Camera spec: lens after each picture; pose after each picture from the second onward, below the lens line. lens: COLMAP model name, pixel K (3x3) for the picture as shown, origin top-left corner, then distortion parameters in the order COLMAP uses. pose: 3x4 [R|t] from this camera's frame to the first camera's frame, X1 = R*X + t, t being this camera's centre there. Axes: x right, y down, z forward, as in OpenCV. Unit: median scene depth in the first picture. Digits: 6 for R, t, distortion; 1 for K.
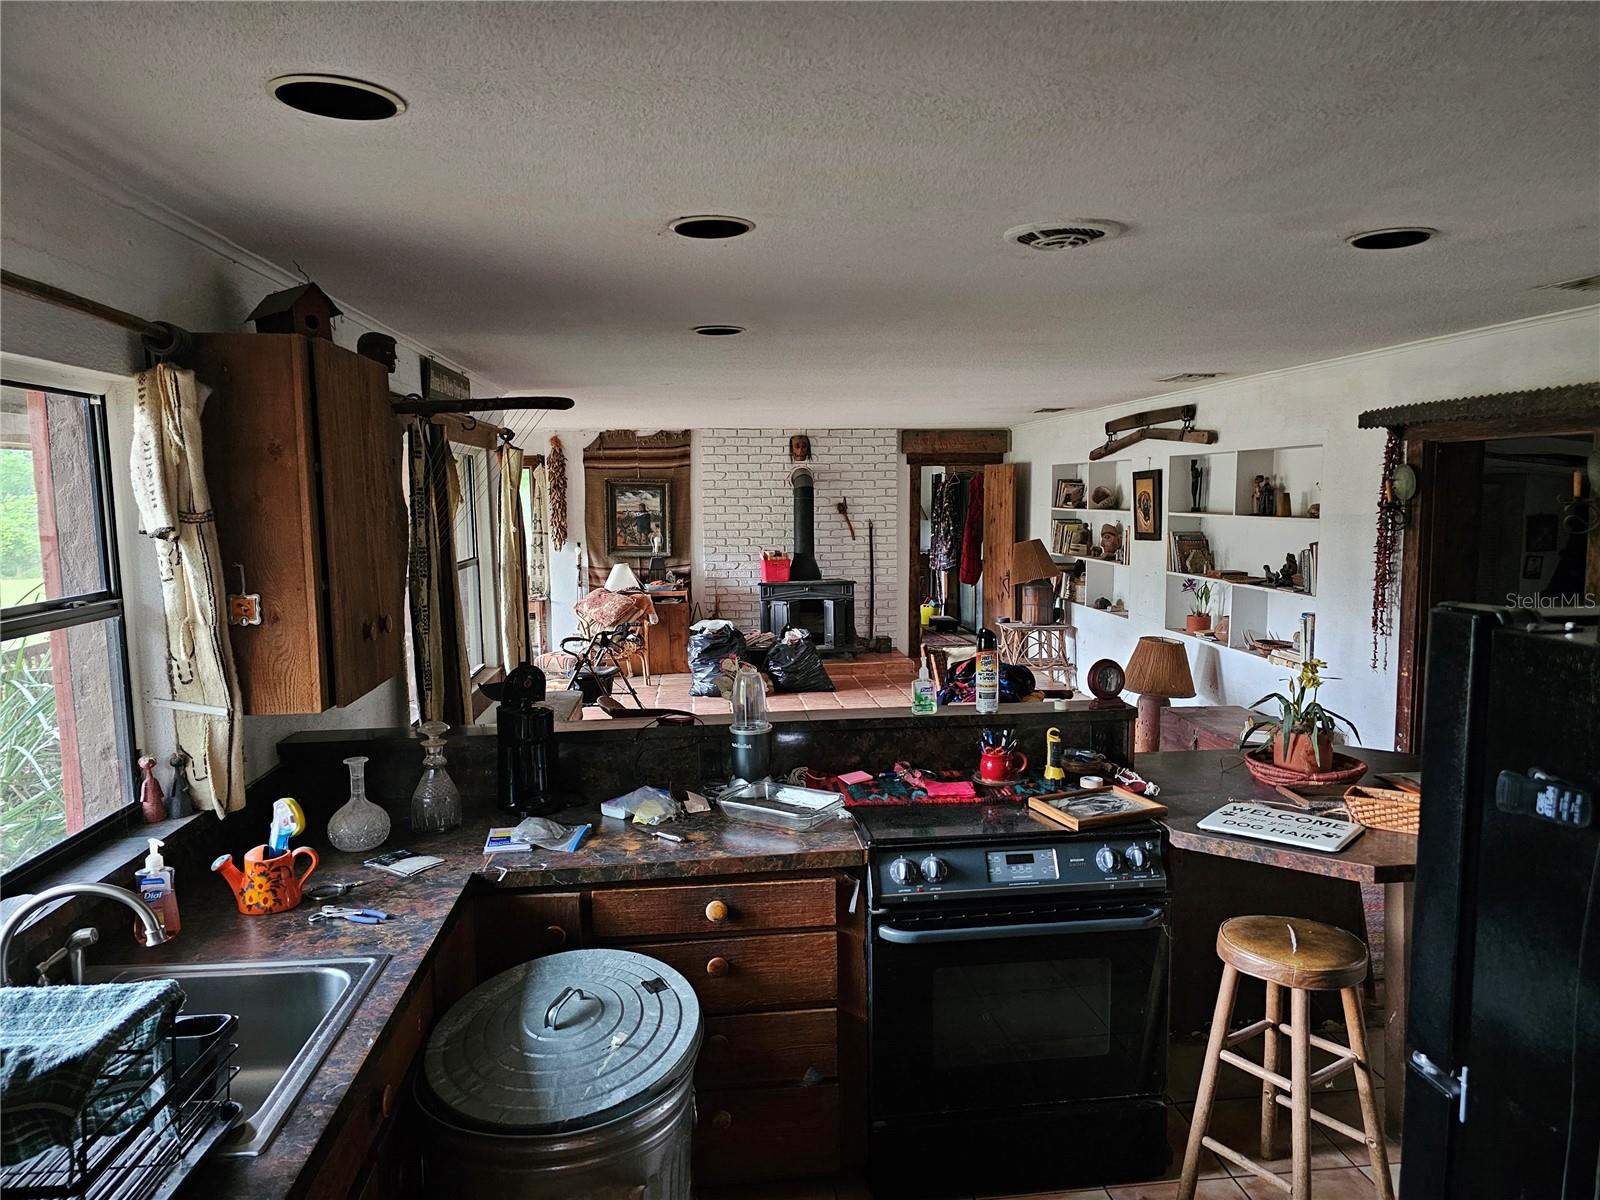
lens RADIAL K [[1076.5, 0, 800.5], [0, 1076.5, 627.1], [0, 0, 1]] dist [0.046181, -0.033111]
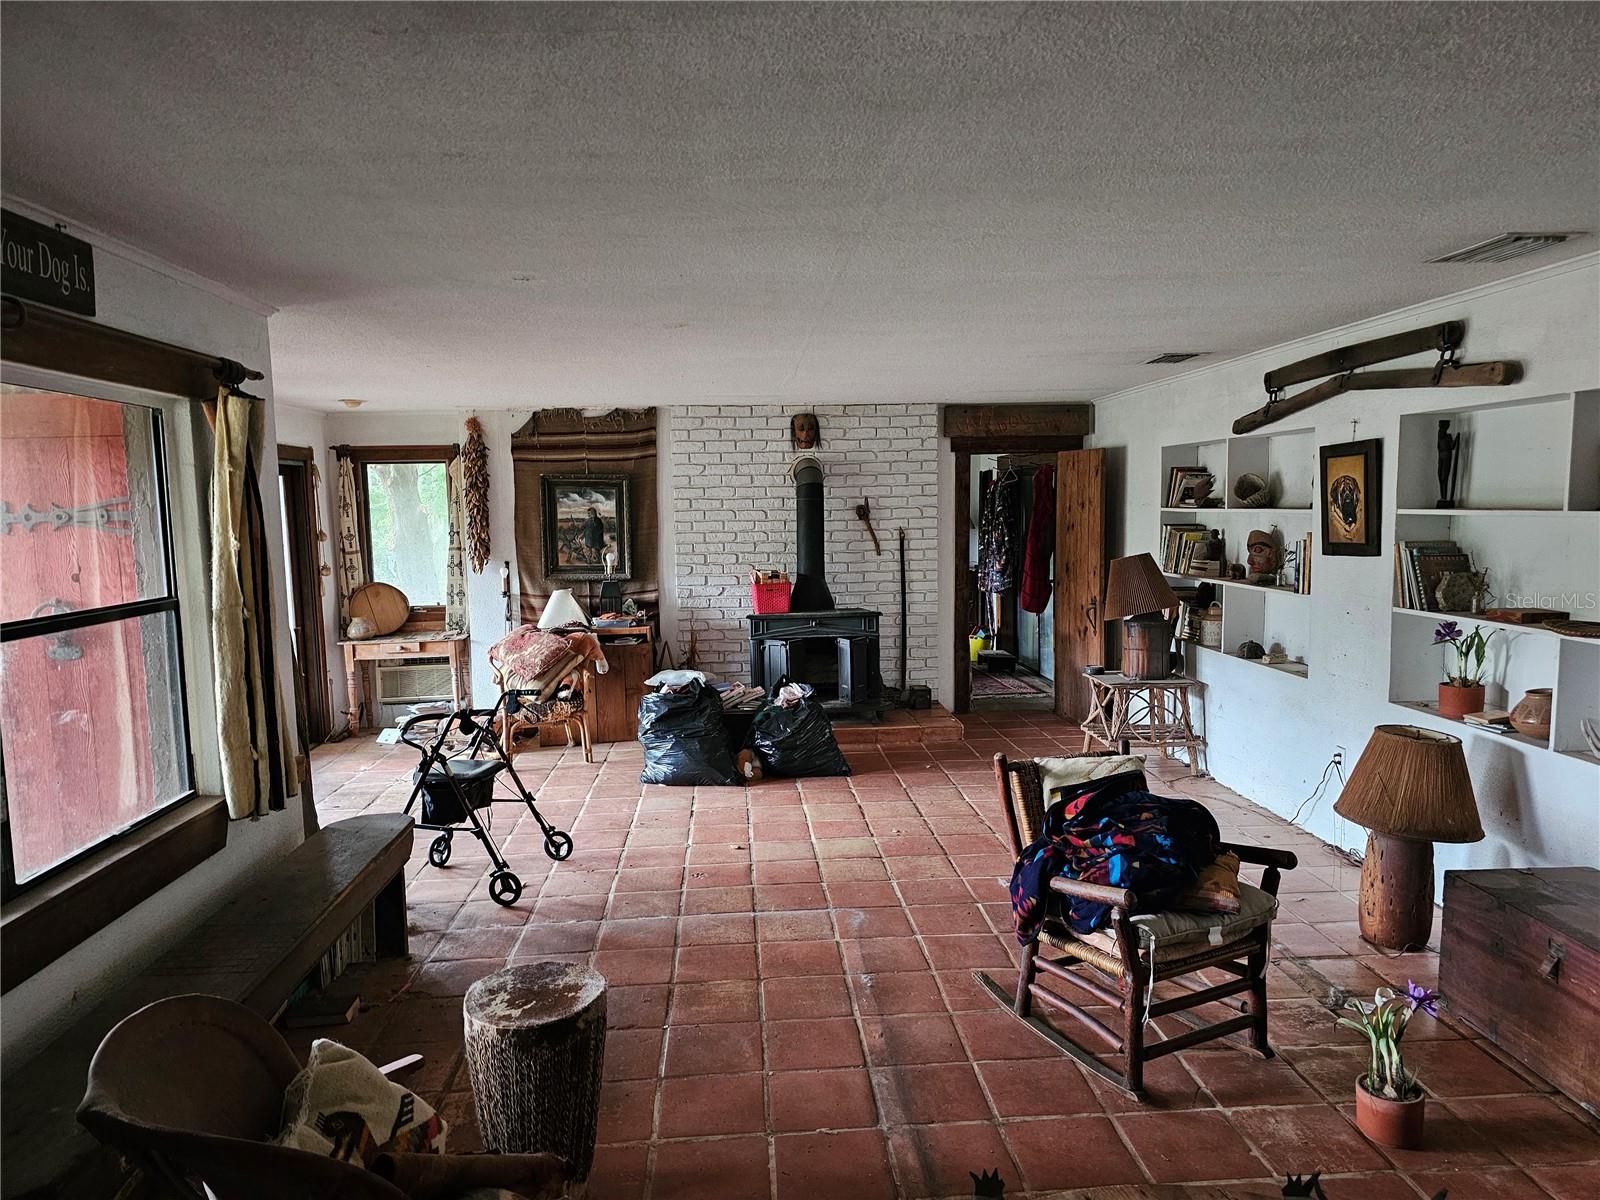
lens RADIAL K [[1076.5, 0, 800.5], [0, 1076.5, 627.1], [0, 0, 1]] dist [0.046181, -0.033111]
pose [[0.999495, -0.004027, -0.031523, 0.019388], [0.003678, 0.999931, -0.011135, -0.024470], [0.031566, 0.011014, 0.999441, 0.269708]]
